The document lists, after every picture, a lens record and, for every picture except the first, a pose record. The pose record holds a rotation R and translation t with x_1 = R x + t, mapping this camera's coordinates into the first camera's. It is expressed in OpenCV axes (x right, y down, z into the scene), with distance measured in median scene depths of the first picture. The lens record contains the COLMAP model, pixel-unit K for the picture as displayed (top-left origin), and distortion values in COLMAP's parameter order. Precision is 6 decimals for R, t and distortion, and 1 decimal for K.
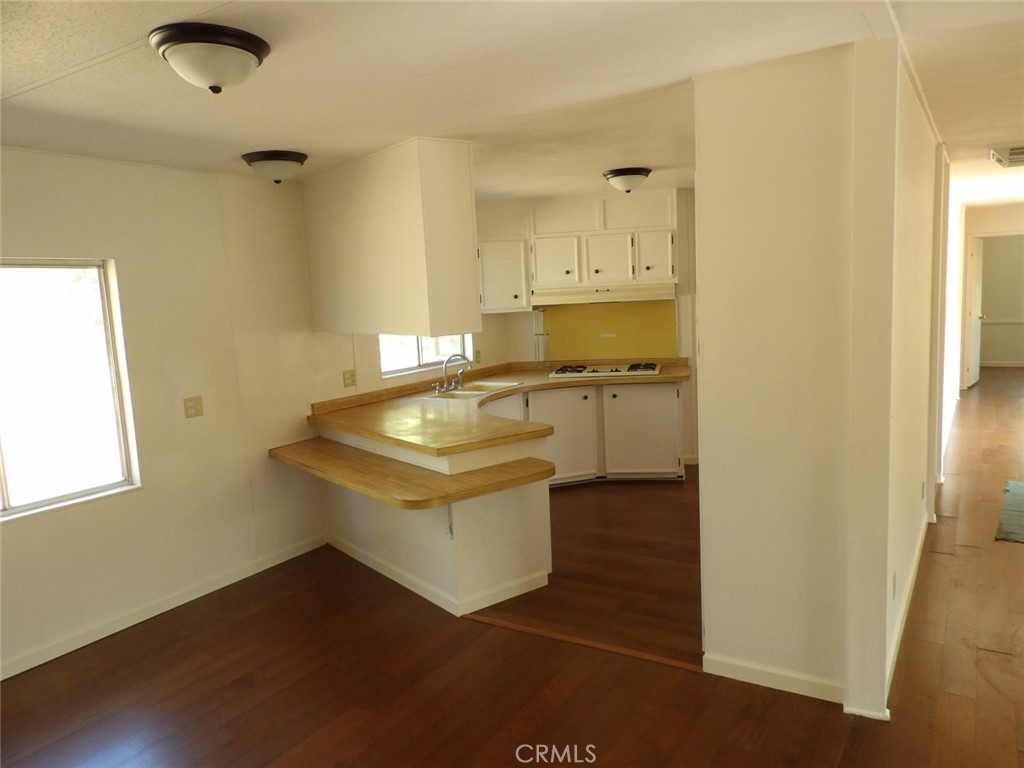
lens RADIAL K [[734.0, 0, 543.0], [0, 734.0, 384.6], [0, 0, 1]] dist [-0.045810, 0.070208]
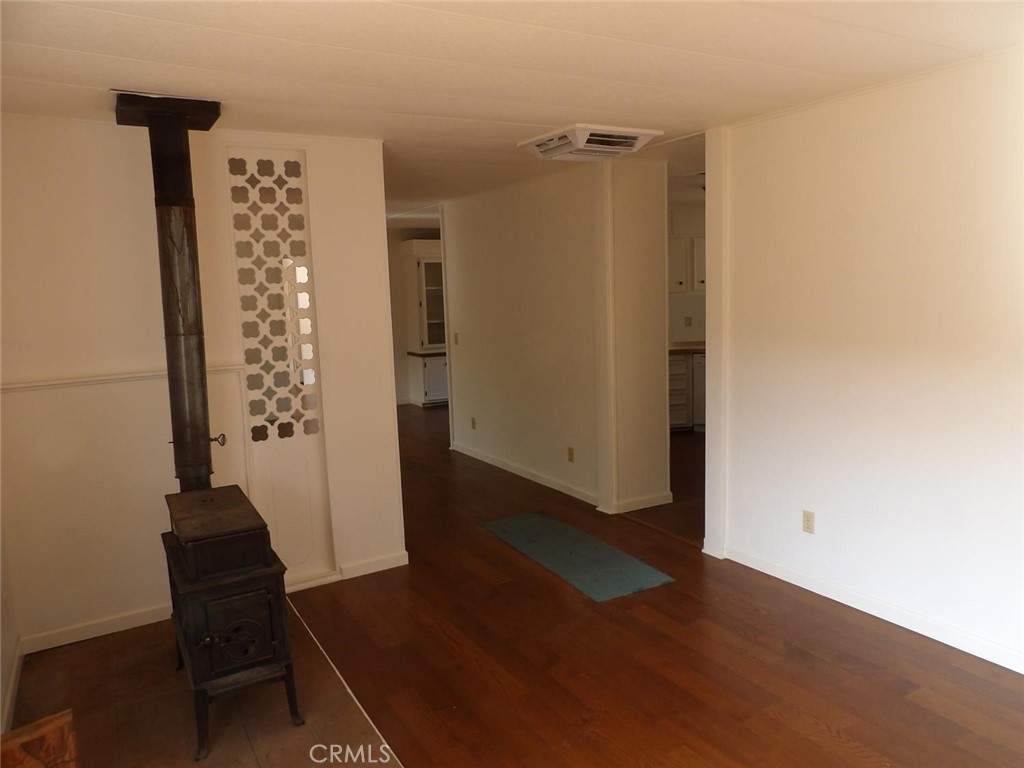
lens RADIAL K [[725.1, 0, 516.2], [0, 725.1, 387.2], [0, 0, 1]] dist [-0.046175, 0.069836]
pose [[-0.479621, 0.182420, -0.858305, 1.726915], [-0.062038, 0.968655, 0.240540, -0.277176], [0.875280, 0.168615, -0.453270, 1.592119]]
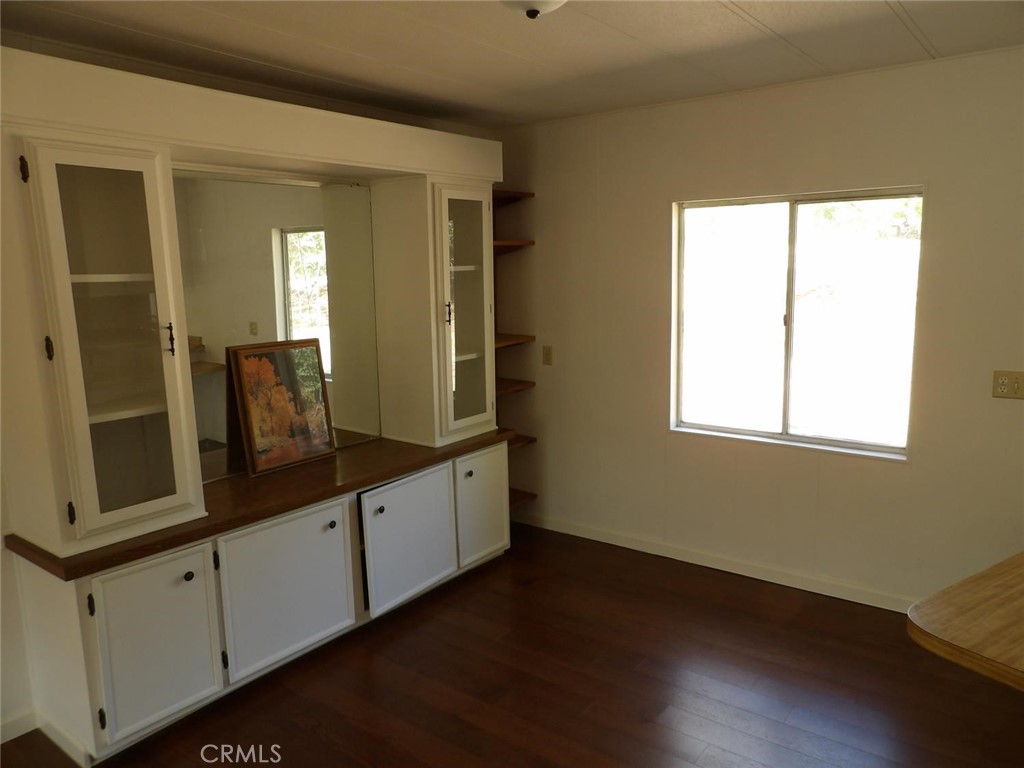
lens RADIAL K [[725.1, 0, 516.2], [0, 725.1, 387.2], [0, 0, 1]] dist [-0.046175, 0.069836]
pose [[-0.122017, 0.210095, -0.970037, 0.271340], [-0.100305, 0.969726, 0.222645, -0.076695], [0.987447, 0.124466, -0.097250, 0.593066]]
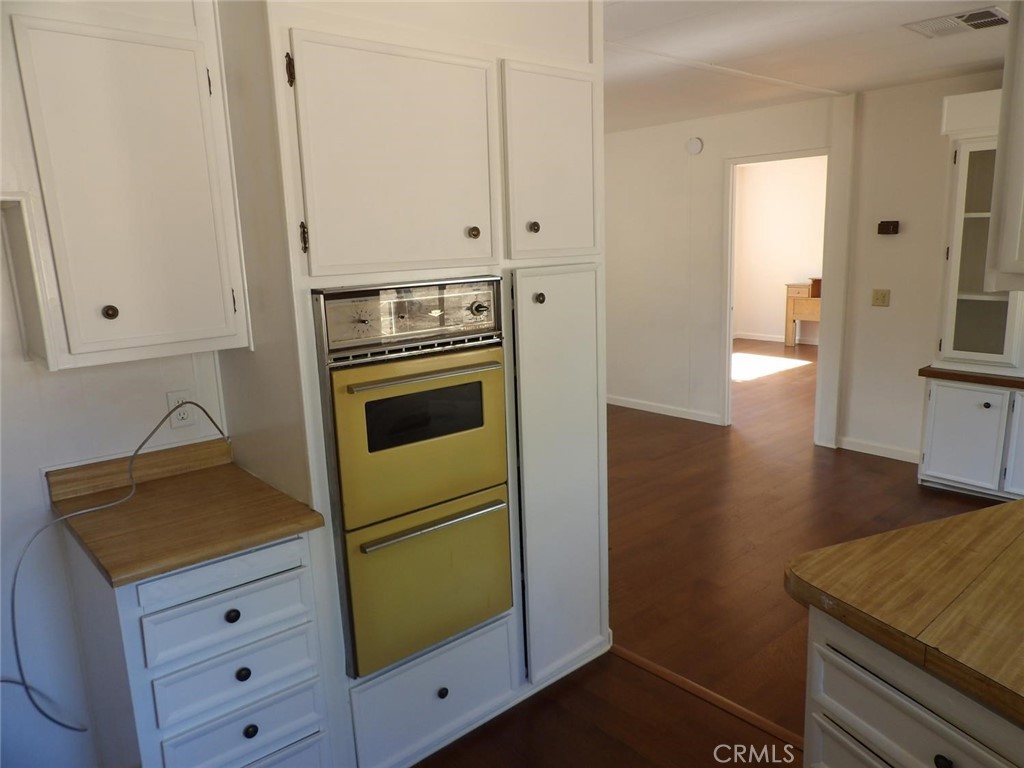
lens RADIAL K [[734.0, 0, 543.0], [0, 734.0, 384.6], [0, 0, 1]] dist [-0.045810, 0.070208]
pose [[-0.955349, 0.010824, 0.295282, 0.025825], [0.107337, 0.943774, 0.312681, -0.156598], [-0.275295, 0.330414, -0.902795, 1.331006]]
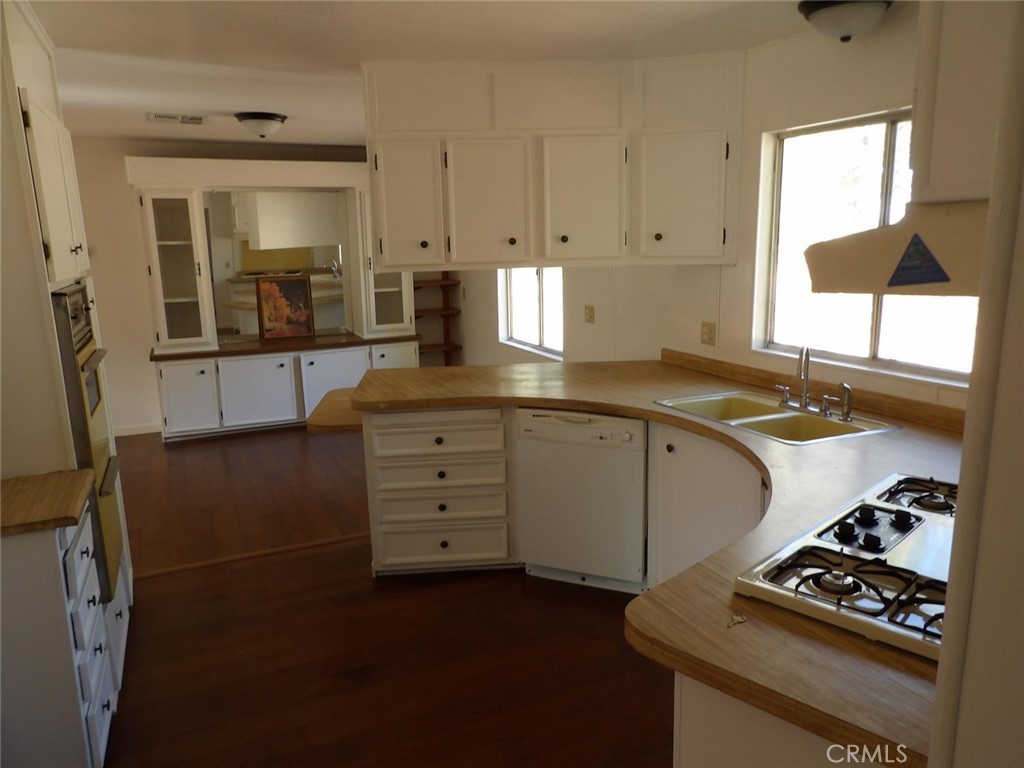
lens RADIAL K [[725.1, 0, 516.2], [0, 725.1, 387.2], [0, 0, 1]] dist [-0.046175, 0.069836]
pose [[-0.563590, 0.223086, -0.795361, 0.539159], [-0.064220, 0.948096, 0.311433, -0.213768], [0.823555, 0.226599, -0.520010, 1.547389]]
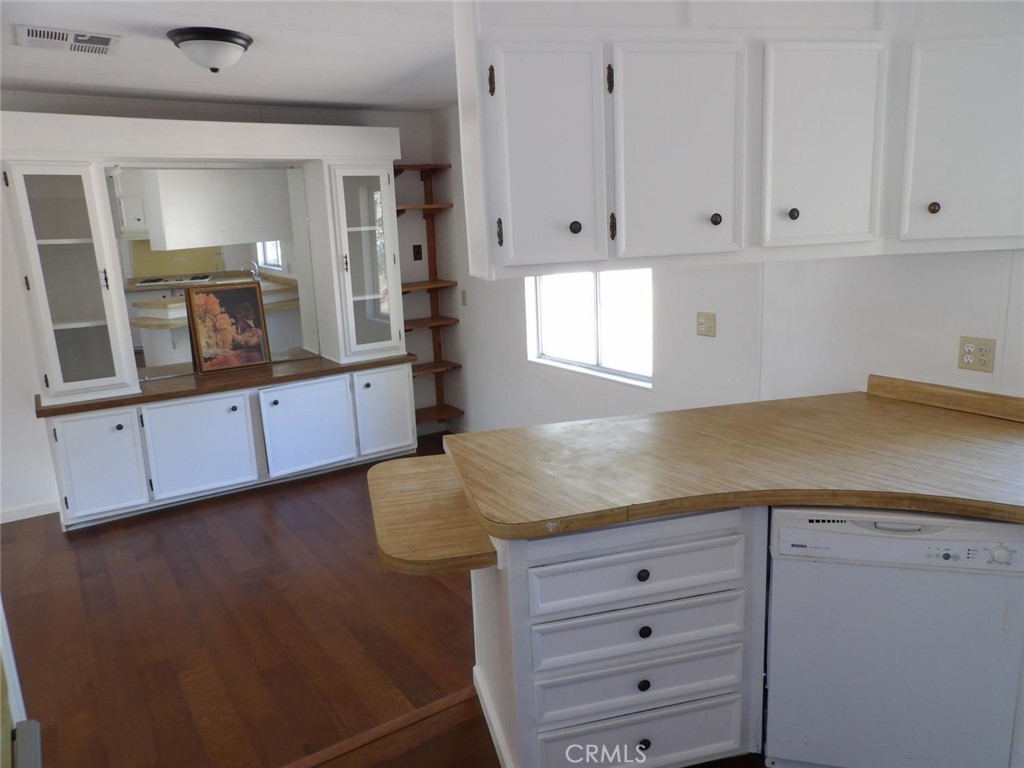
lens RADIAL K [[725.1, 0, 516.2], [0, 725.1, 387.2], [0, 0, 1]] dist [-0.046175, 0.069836]
pose [[-0.428756, 0.258893, -0.865530, 0.354335], [-0.056975, 0.948403, 0.311906, -0.148912], [0.901622, 0.183045, -0.391883, 1.152696]]
